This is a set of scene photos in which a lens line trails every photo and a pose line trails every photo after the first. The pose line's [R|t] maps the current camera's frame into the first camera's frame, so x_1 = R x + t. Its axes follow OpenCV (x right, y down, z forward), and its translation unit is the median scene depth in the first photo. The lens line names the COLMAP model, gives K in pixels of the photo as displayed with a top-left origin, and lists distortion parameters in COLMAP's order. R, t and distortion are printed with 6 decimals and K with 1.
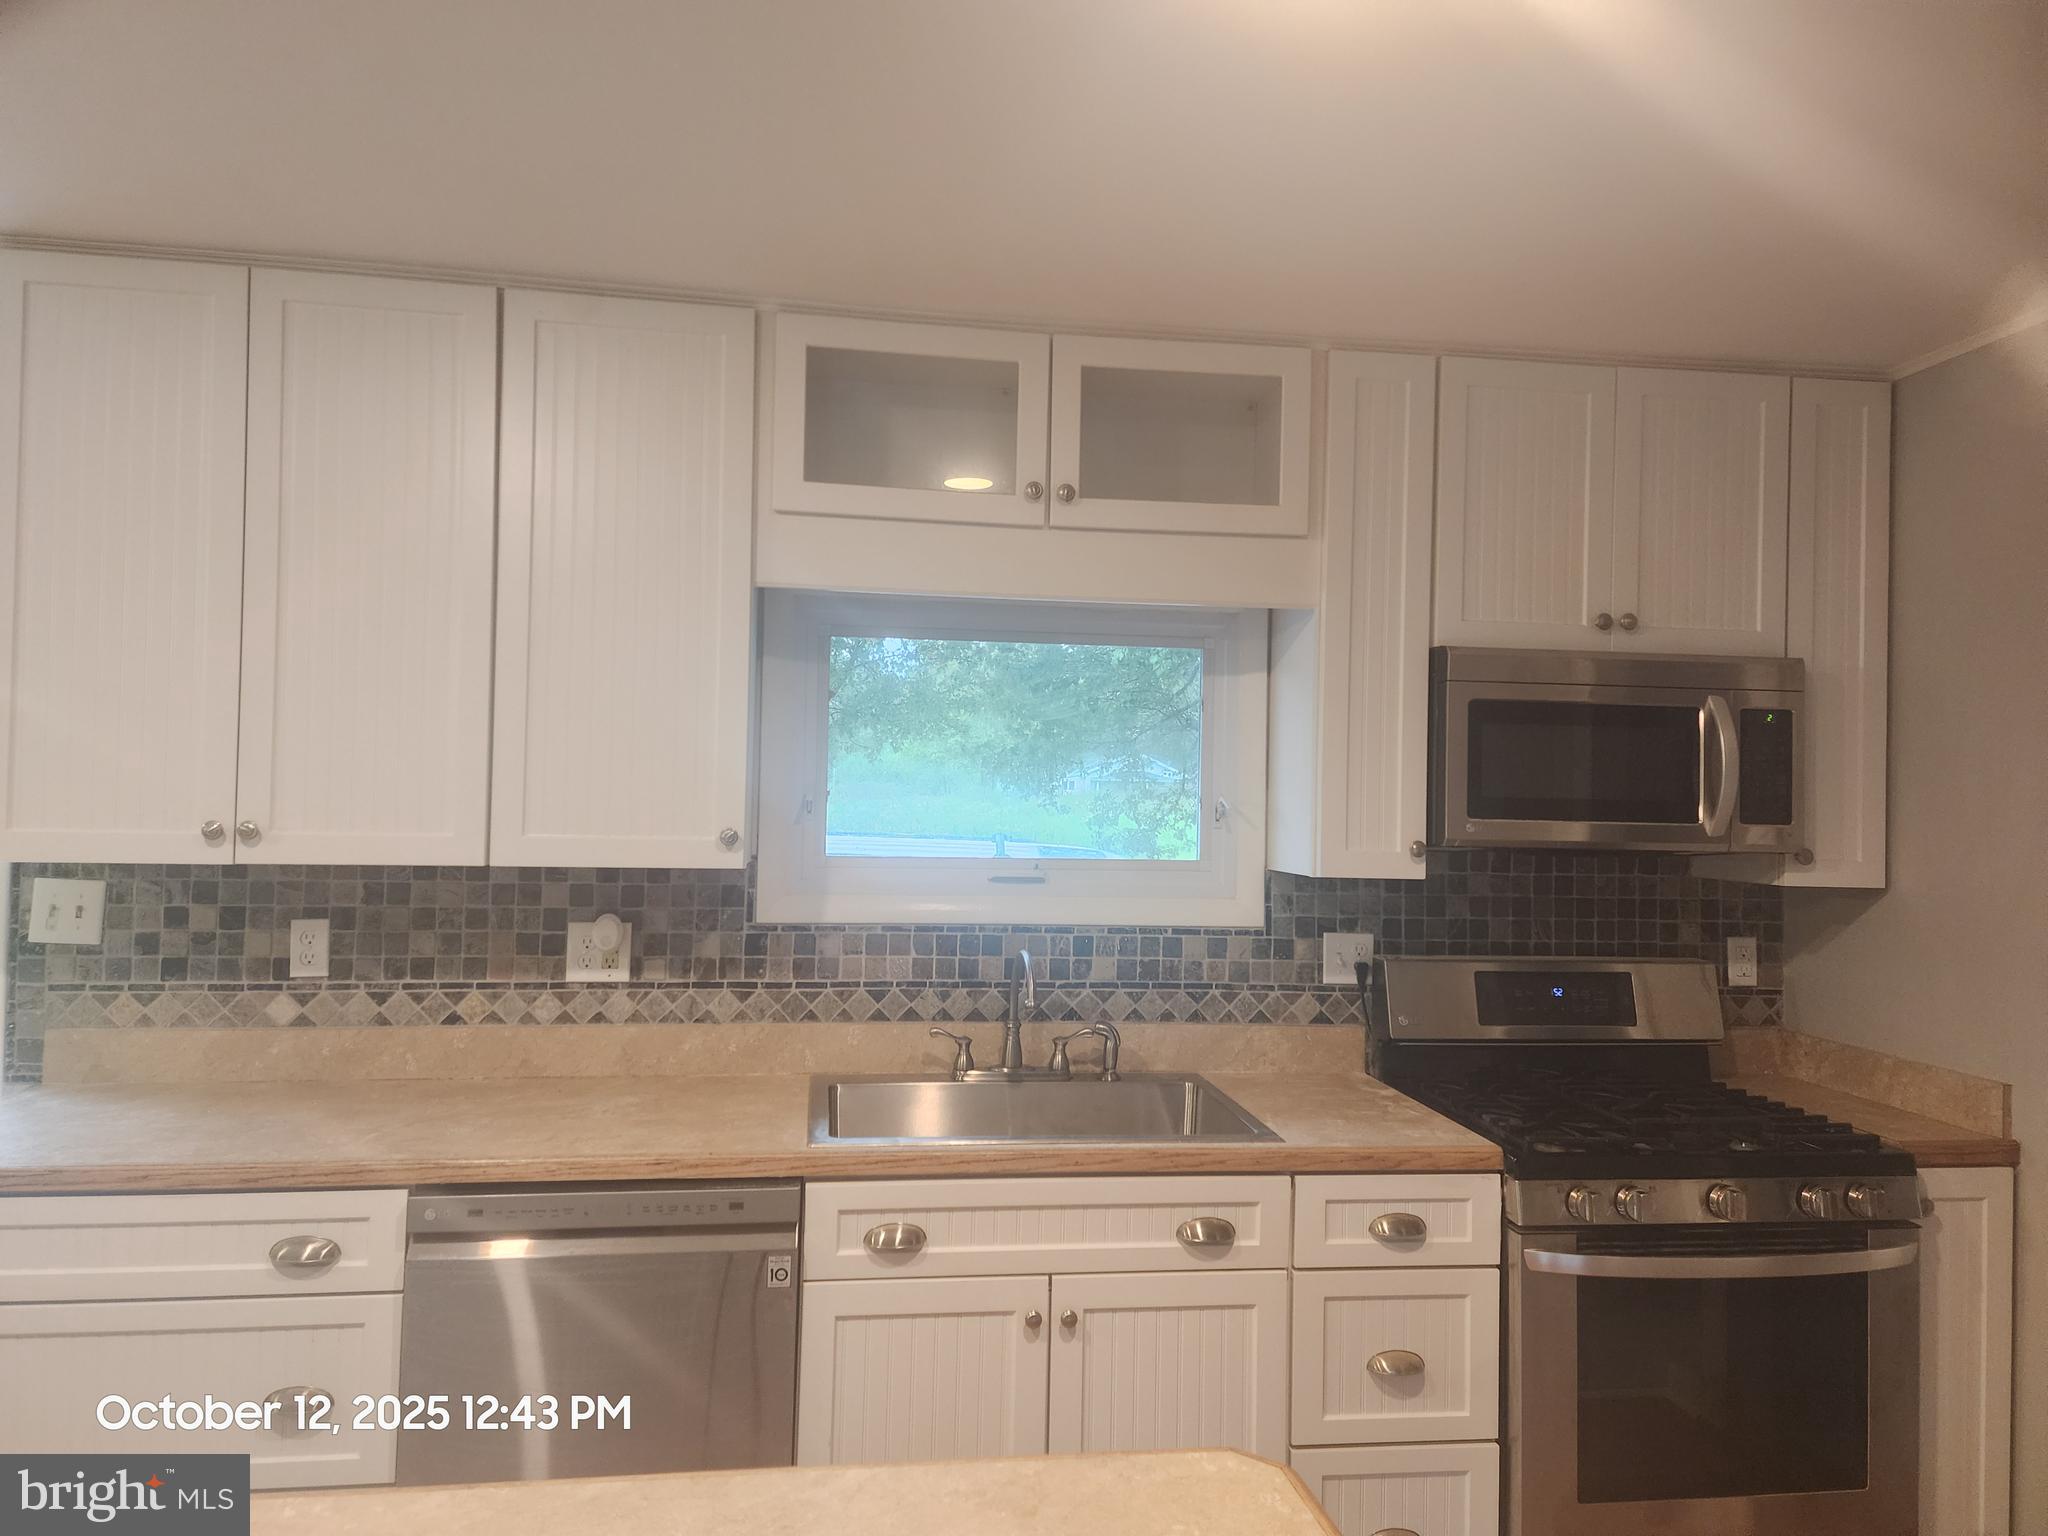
lens RADIAL K [[1346.0, 0, 1016.7], [0, 1346.0, 768.2], [0, 0, 1]] dist [0.104763, -0.097153]
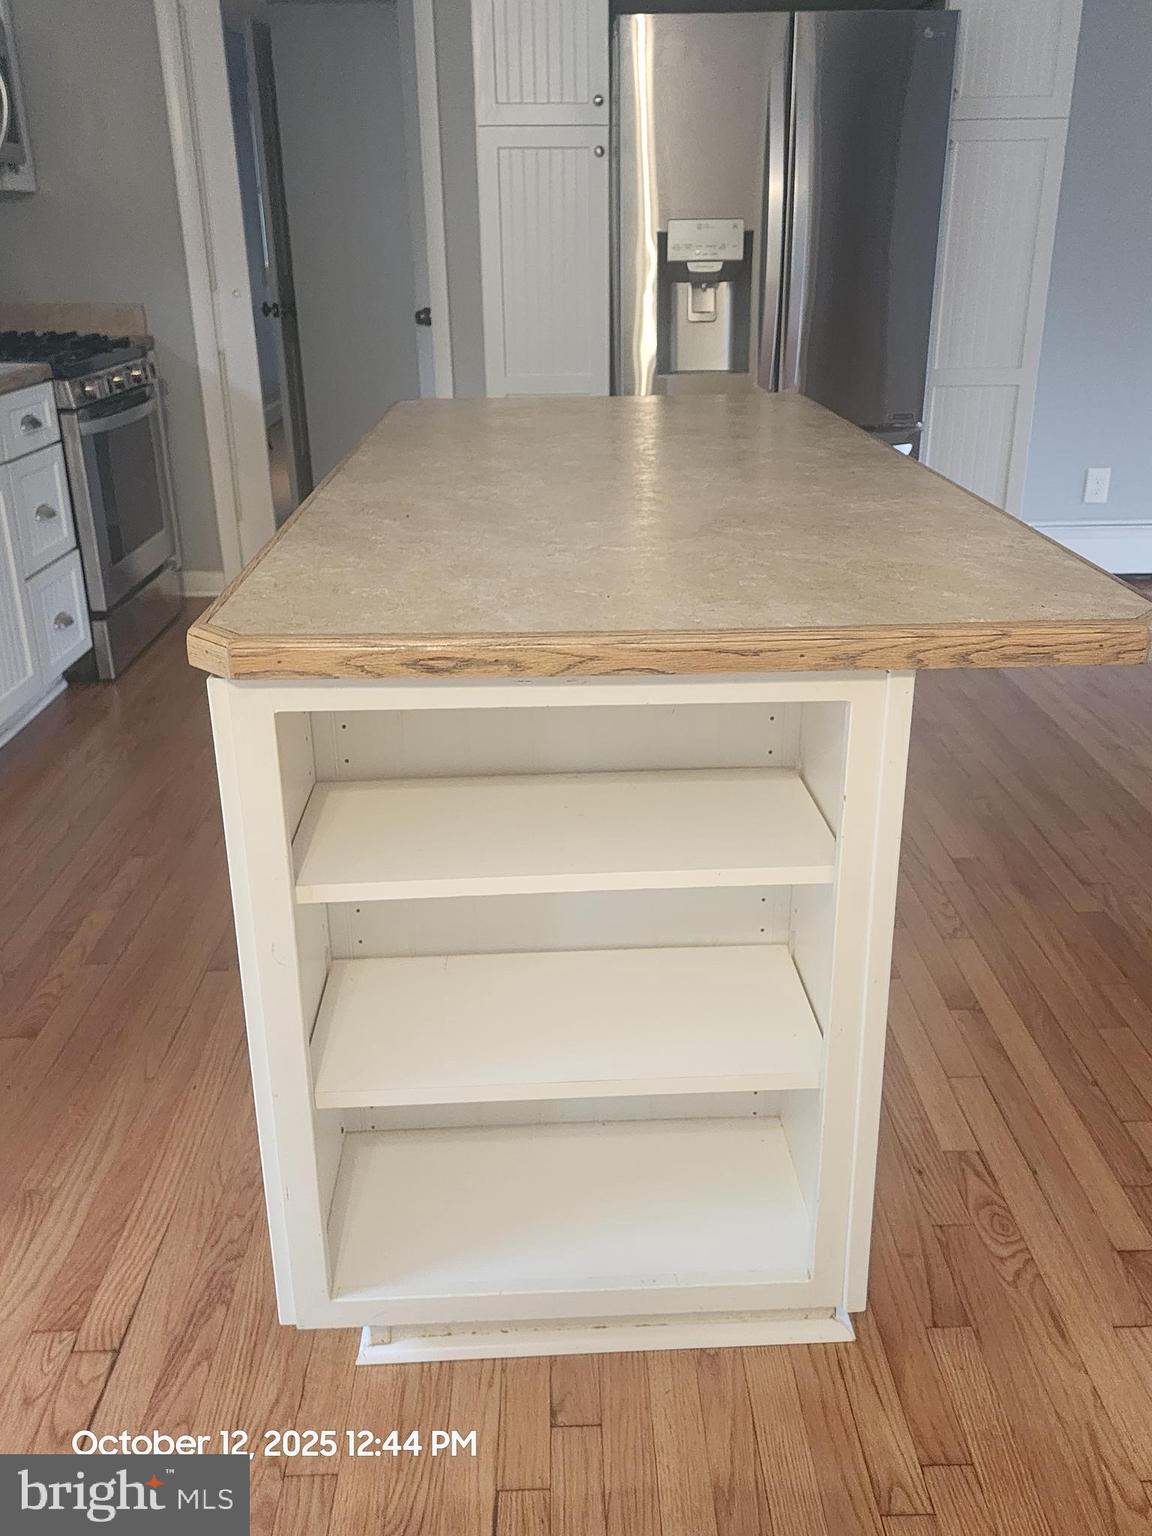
lens RADIAL K [[1253.2, 0, 580.3], [0, 1253.2, 750.2], [0, 0, 1]] dist [0.069176, -0.069179]
pose [[0.111609, -0.391440, 0.913410, -0.908434], [-0.014739, 0.918400, 0.395379, 0.089979], [-0.993643, -0.057591, 0.096732, 0.210177]]
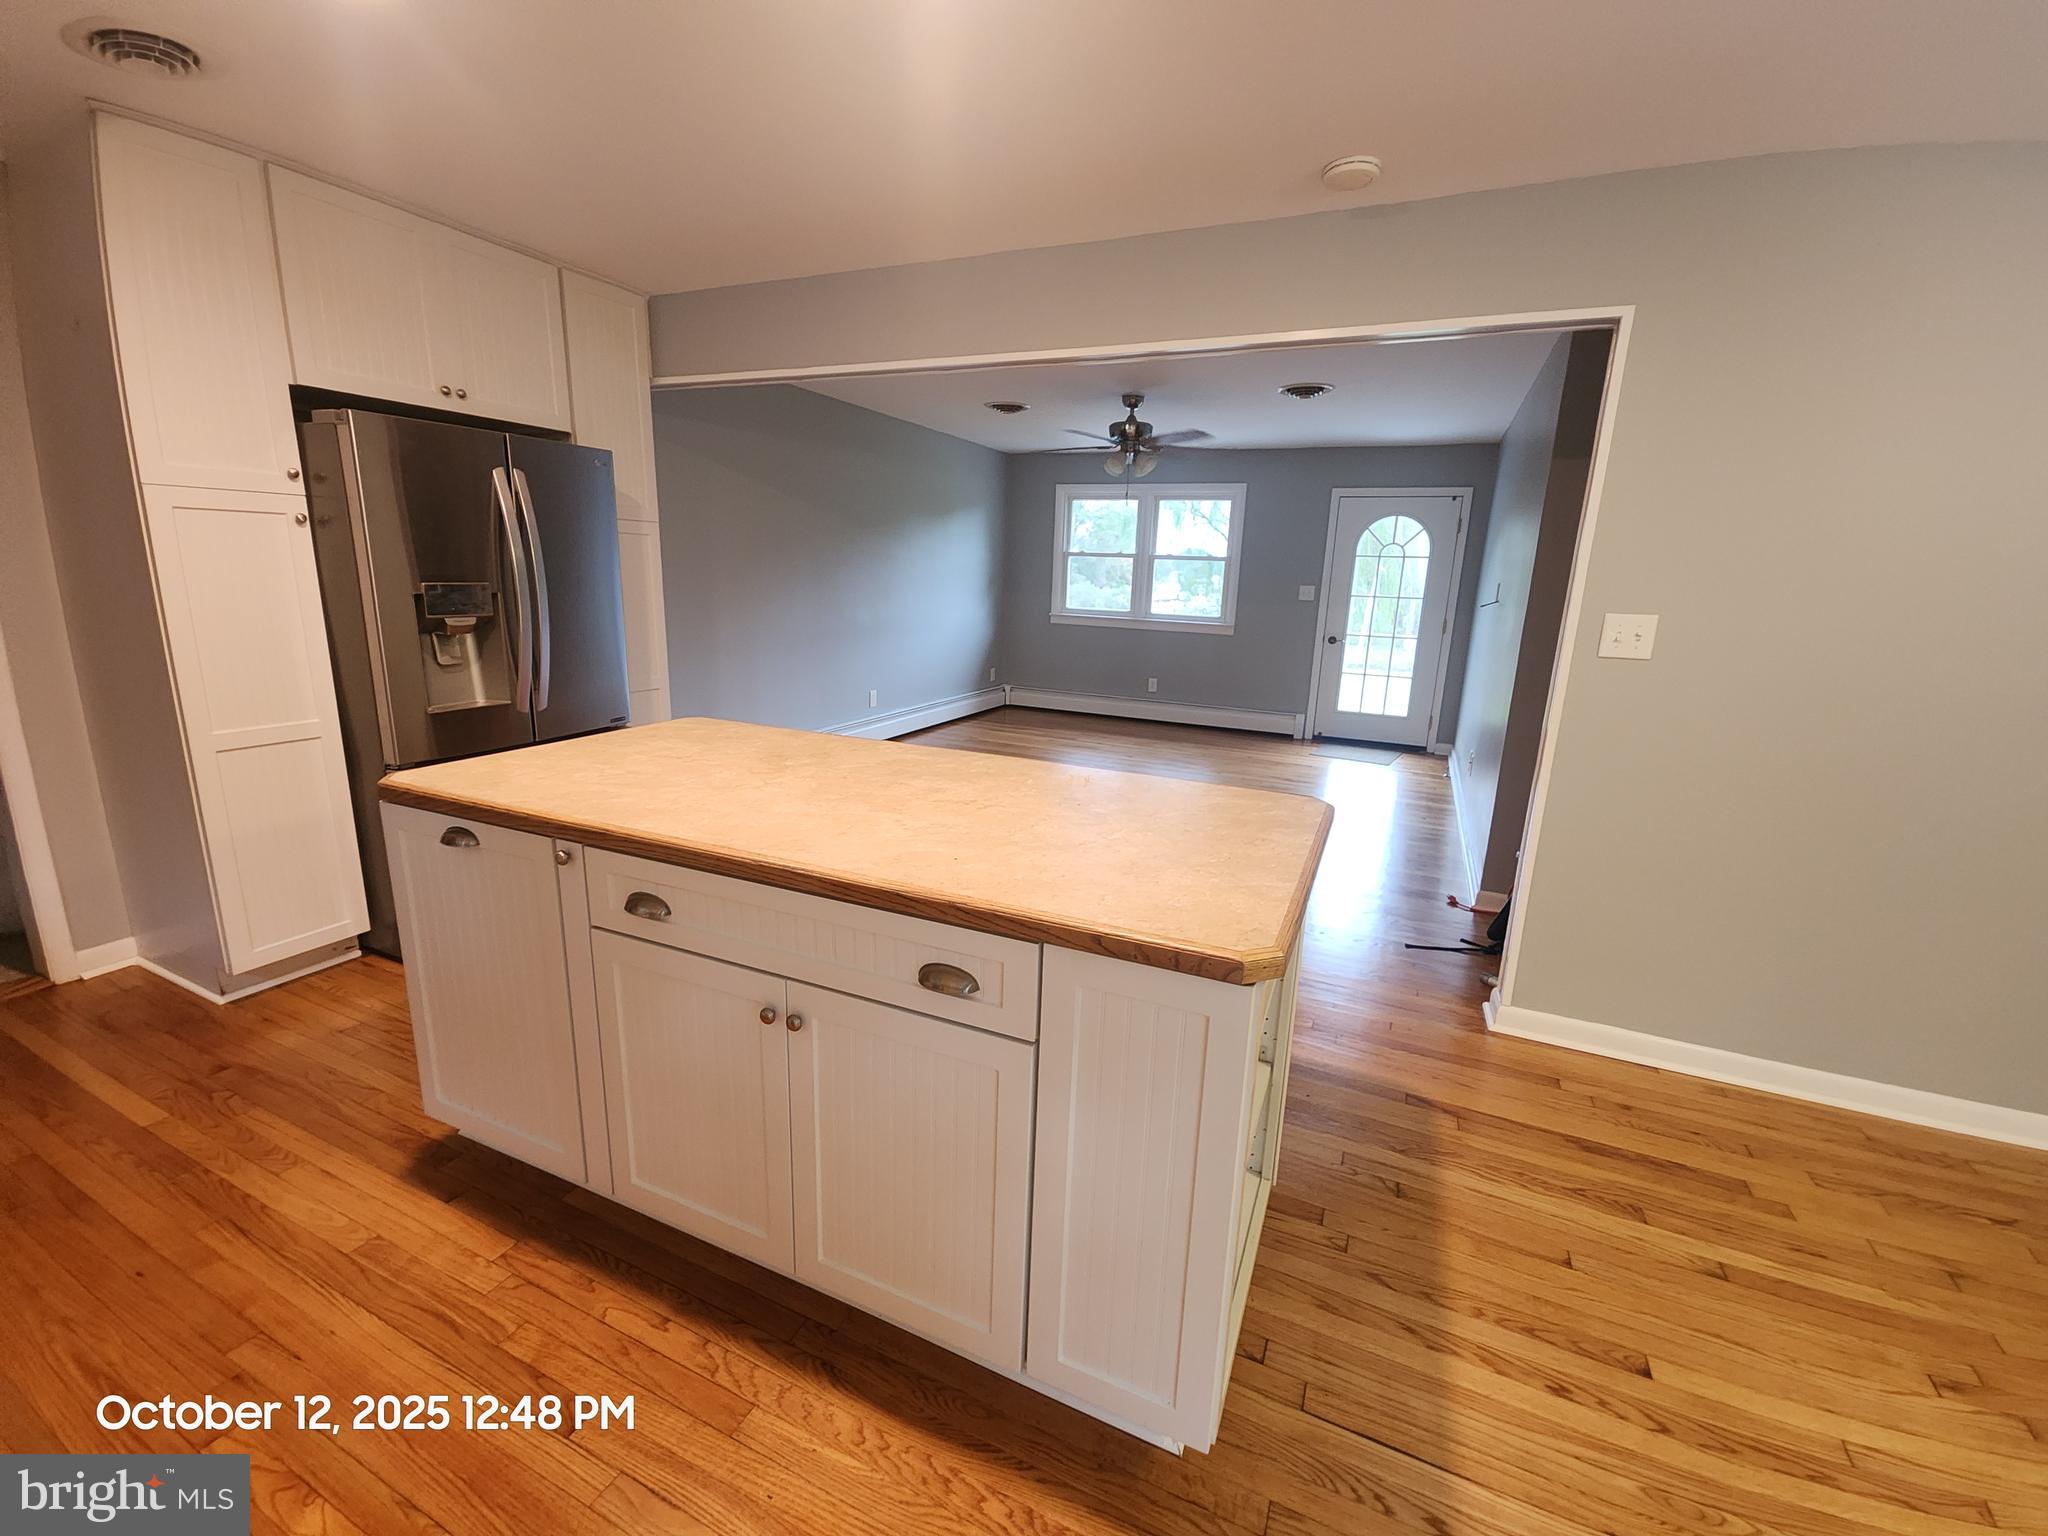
lens RADIAL K [[831.9, 0, 1024.0], [0, 831.9, 768.0], [0, 0, 1]] dist [0.009573, -0.007252]
pose [[-0.836291, -0.171418, 0.520800, -0.634358], [-0.061958, 0.973332, 0.220874, 0.054672], [-0.544774, 0.152447, -0.824610, 0.731741]]
